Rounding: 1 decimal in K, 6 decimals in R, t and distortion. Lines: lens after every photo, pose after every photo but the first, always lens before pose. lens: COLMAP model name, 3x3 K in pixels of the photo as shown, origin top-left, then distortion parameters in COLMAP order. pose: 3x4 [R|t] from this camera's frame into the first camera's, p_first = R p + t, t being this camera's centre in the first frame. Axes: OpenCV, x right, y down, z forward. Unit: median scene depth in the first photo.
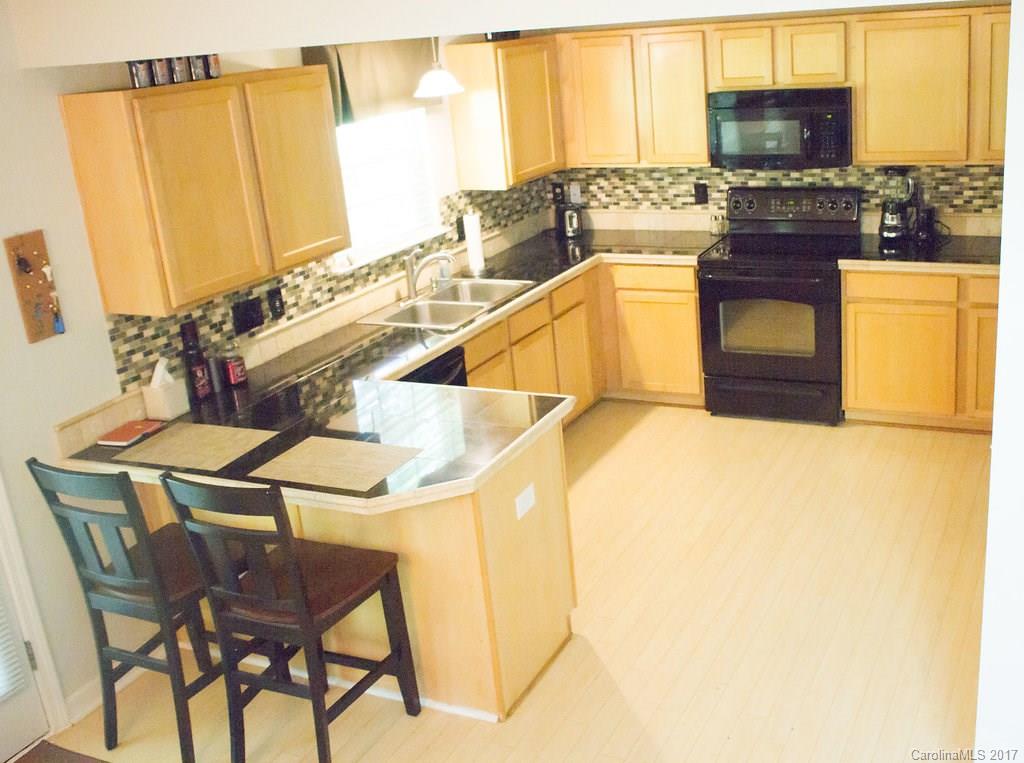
lens RADIAL K [[1100.1, 0, 512.0], [0, 1100.1, 381.5], [0, 0, 1]] dist [-0.062993, -0.007571]
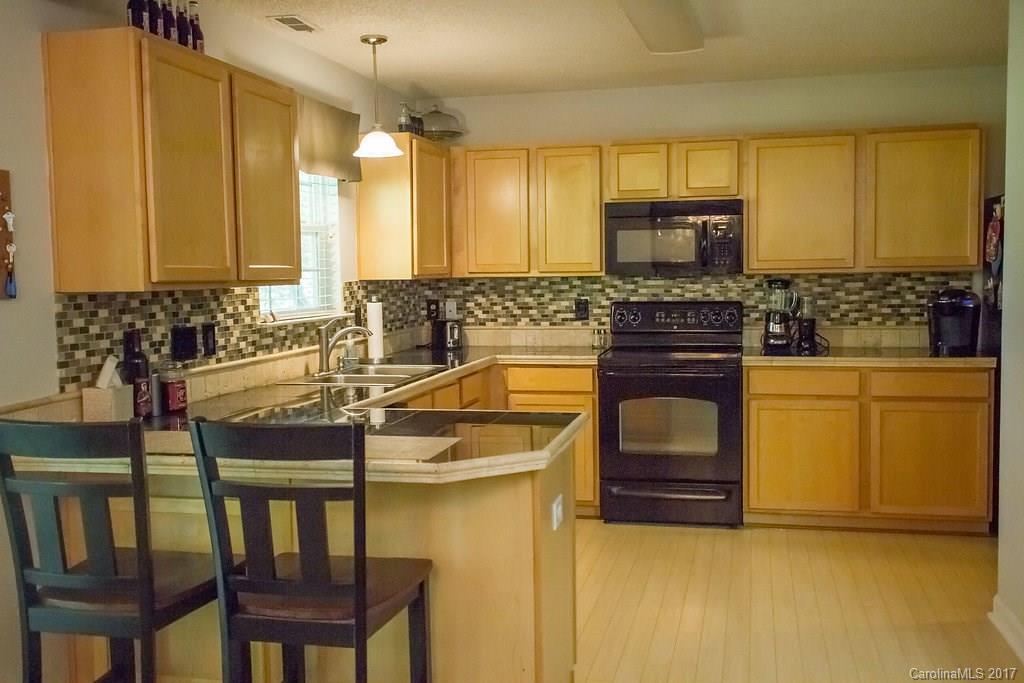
lens RADIAL K [[1052.5, 0, 464.4], [0, 1052.5, 340.6], [0, 0, 1]] dist [-0.001157, -0.001076]
pose [[0.974445, 0.059509, 0.216598, -0.164136], [-0.001079, 0.965497, -0.260411, 0.127209], [-0.224622, 0.253523, 0.940888, 0.118580]]
